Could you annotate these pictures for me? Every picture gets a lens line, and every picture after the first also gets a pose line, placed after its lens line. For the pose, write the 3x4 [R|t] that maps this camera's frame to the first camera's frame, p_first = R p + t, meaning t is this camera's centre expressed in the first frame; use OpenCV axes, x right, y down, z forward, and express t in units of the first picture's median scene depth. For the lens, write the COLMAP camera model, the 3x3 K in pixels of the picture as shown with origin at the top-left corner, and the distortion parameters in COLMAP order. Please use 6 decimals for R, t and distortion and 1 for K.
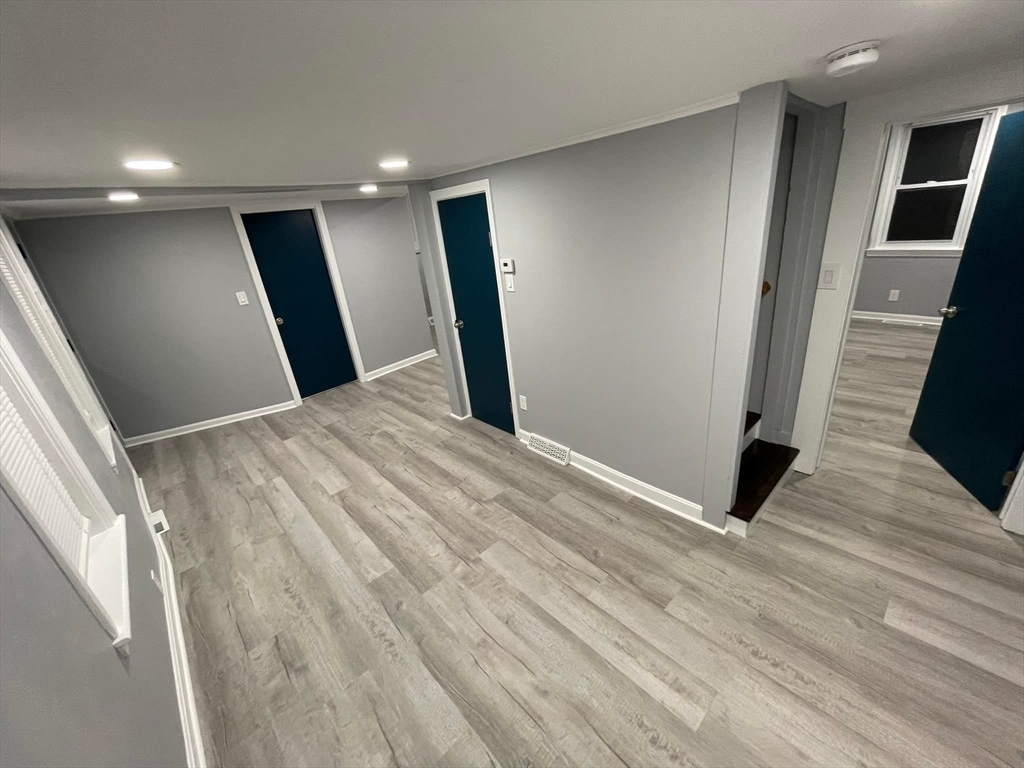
lens RADIAL K [[413.1, 0, 514.4], [0, 413.1, 385.6], [0, 0, 1]] dist [-0.001669, 0.000147]
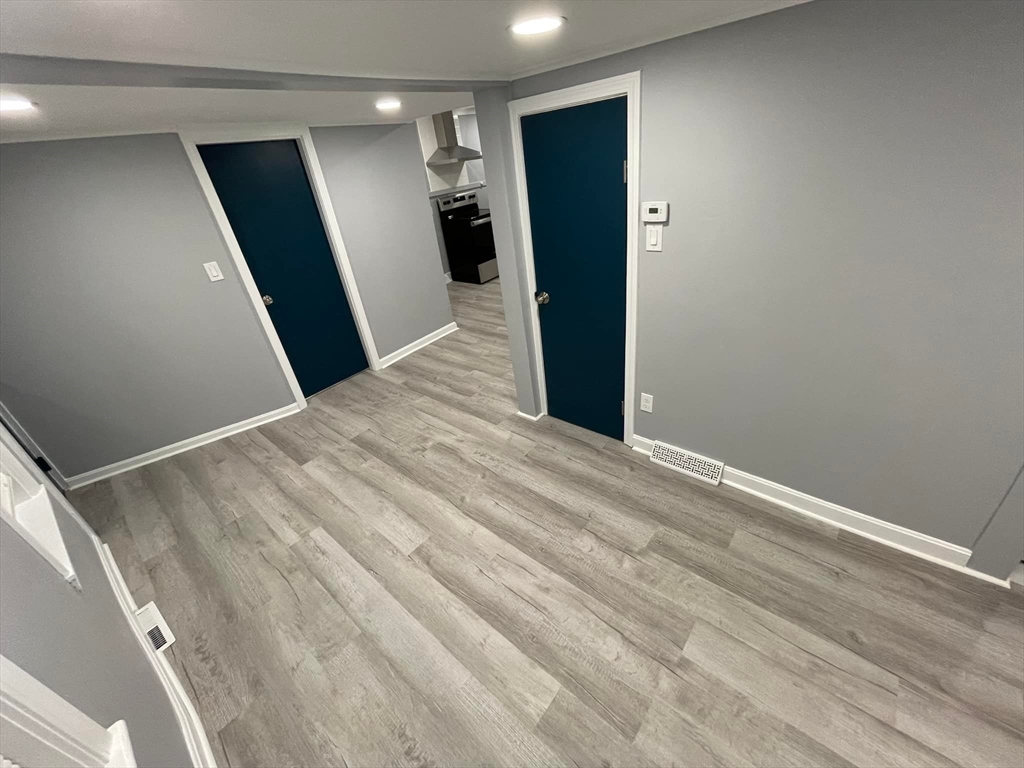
lens RADIAL K [[413.1, 0, 514.2], [0, 413.1, 383.5], [0, 0, 1]] dist [-0.001669, 0.000147]
pose [[0.993542, -0.063498, 0.094039, -0.304025], [0.053272, 0.992775, 0.107519, -0.091692], [-0.100186, -0.101815, 0.989746, 0.305352]]
